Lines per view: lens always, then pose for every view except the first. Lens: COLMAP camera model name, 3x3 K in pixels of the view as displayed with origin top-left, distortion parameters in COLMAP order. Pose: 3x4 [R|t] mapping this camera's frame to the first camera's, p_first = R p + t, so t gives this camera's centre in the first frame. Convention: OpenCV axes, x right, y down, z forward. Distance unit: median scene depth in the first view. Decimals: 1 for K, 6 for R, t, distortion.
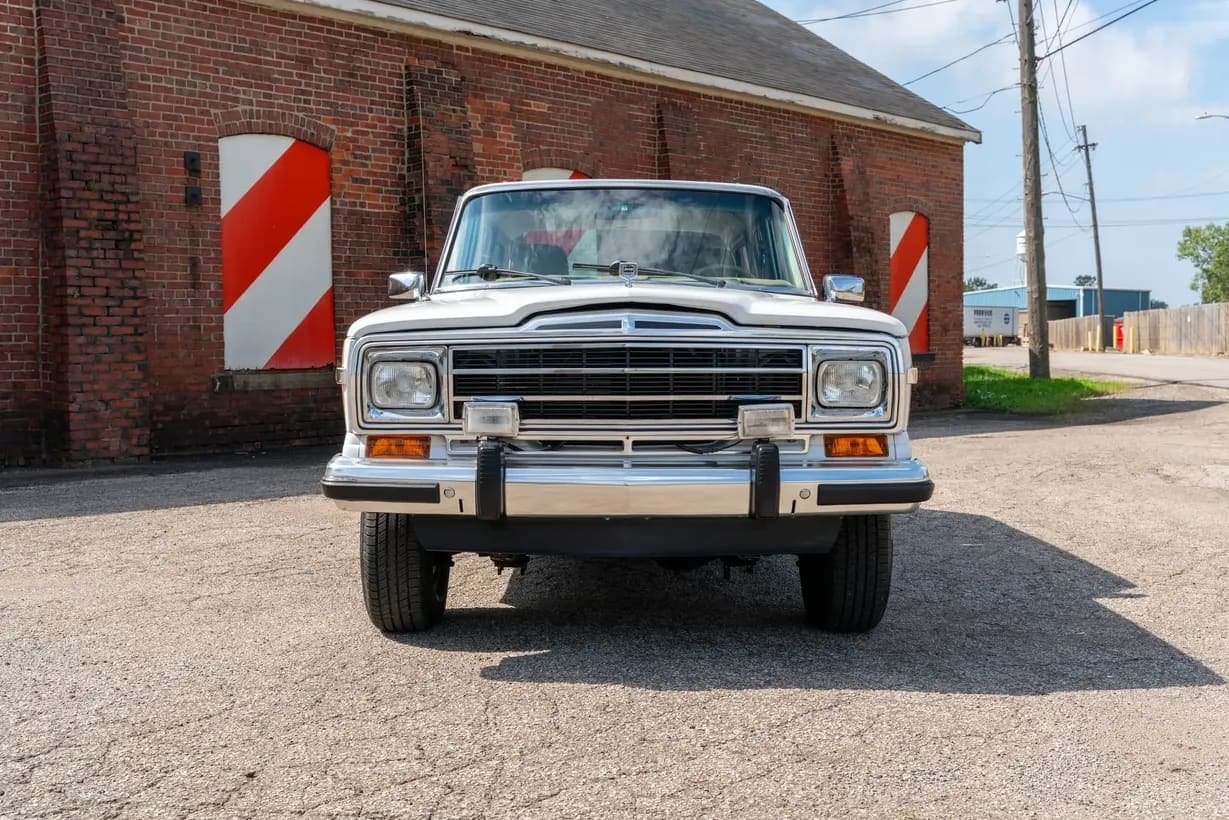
lens RADIAL K [[1354.4, 0, 588.2], [0, 1354.4, 397.4], [0, 0, 1]] dist [0.013908, 0.000000]
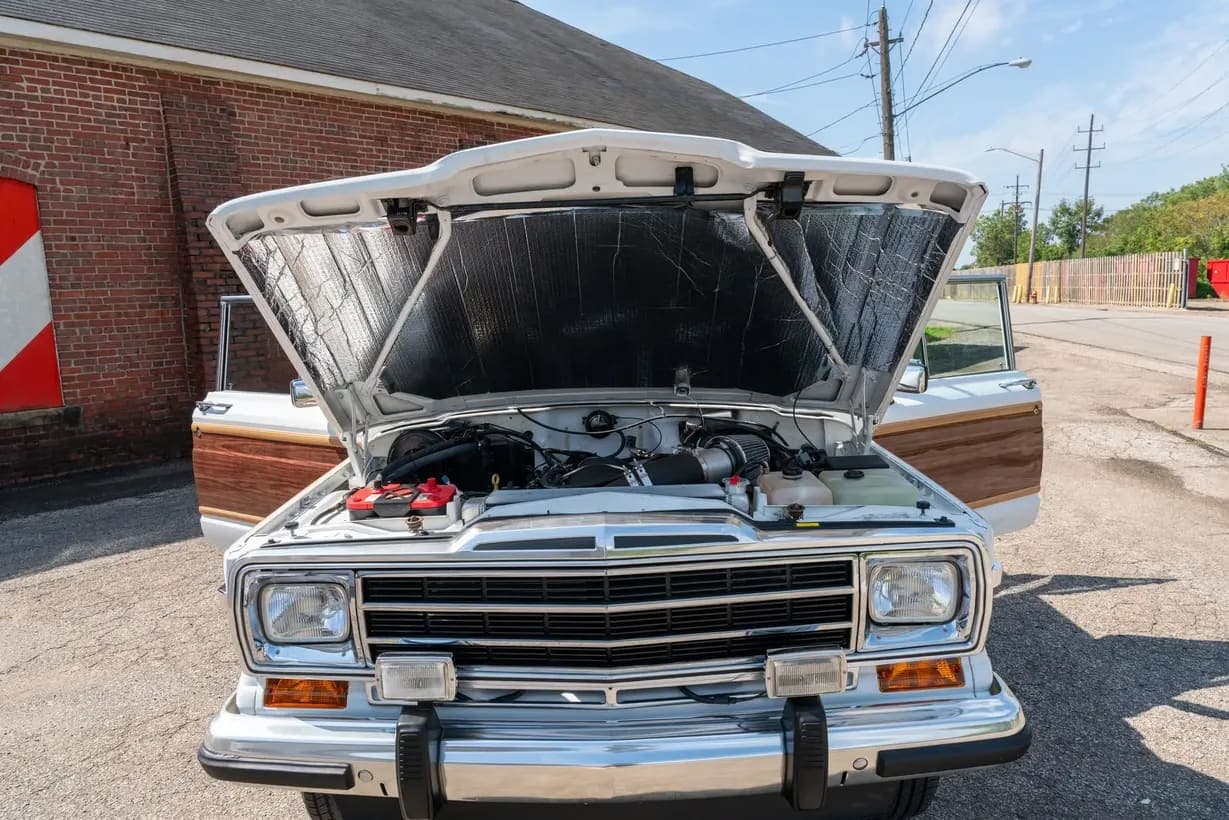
lens RADIAL K [[804.9, 0, 604.0], [0, 804.9, 404.1], [0, 0, 1]] dist [-0.005091, -0.004392]
pose [[0.999341, -0.035067, -0.009422, 0.012485], [0.035765, 0.995414, 0.088720, -0.056592], [0.006268, -0.088999, 0.996012, 0.209510]]
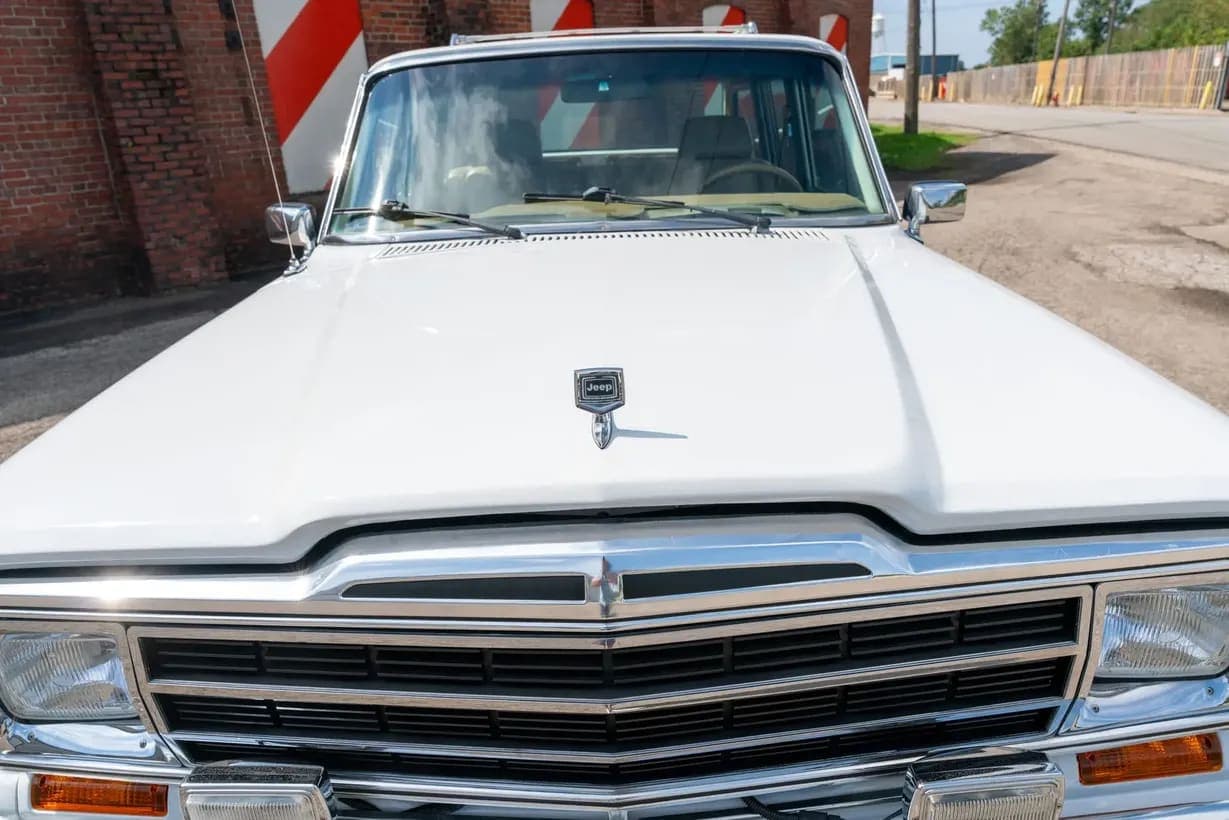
lens RADIAL K [[801.4, 0, 605.8], [0, 801.4, 406.1], [0, 0, 1]] dist [0.001838, -0.009006]
pose [[0.998936, -0.045218, -0.009028, 0.012063], [0.045777, 0.949066, 0.311734, -0.056353], [-0.005528, -0.311815, 0.950127, 0.289075]]
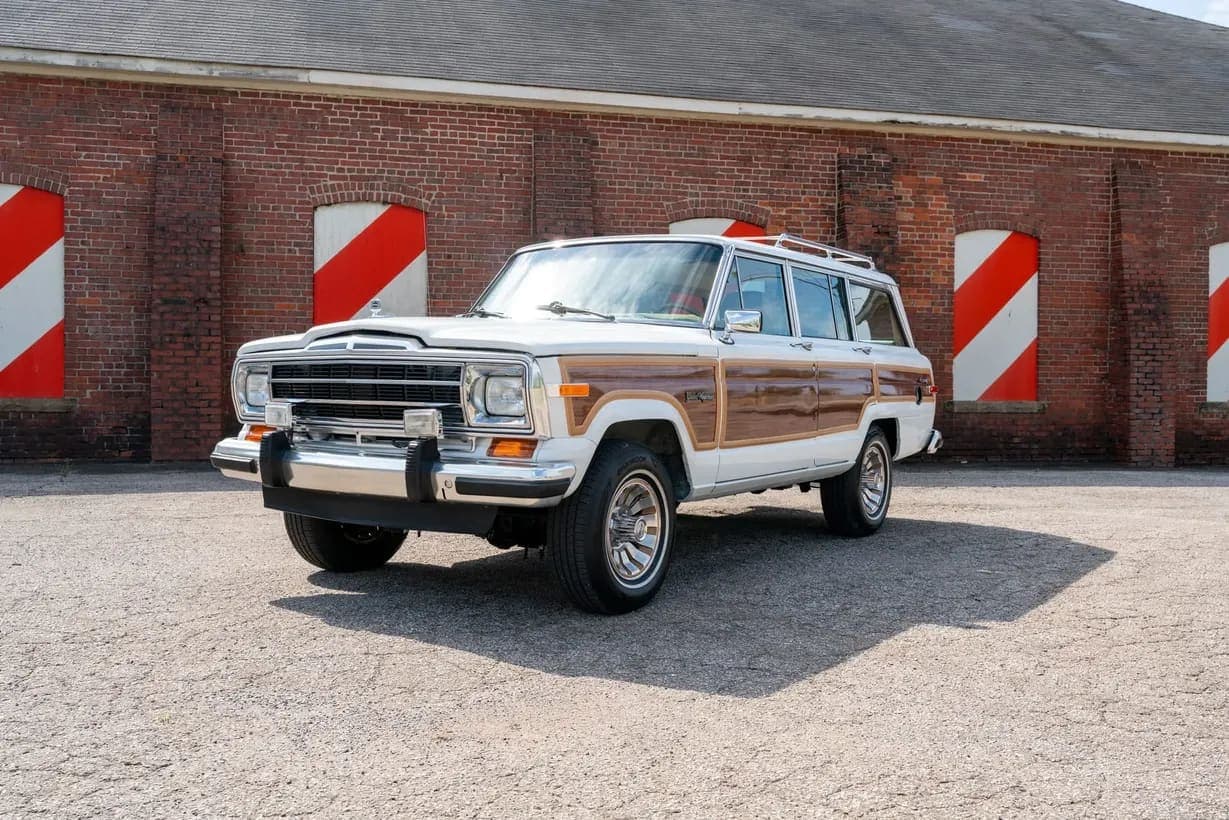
lens RADIAL K [[1067.4, 0, 610.2], [0, 1067.4, 422.5], [0, 0, 1]] dist [-0.004744, 0.020303]
pose [[0.838603, 0.035190, -0.543606, 0.283295], [-0.038193, 0.999254, 0.005767, 0.001609], [0.543403, 0.015926, 0.839321, 0.095548]]
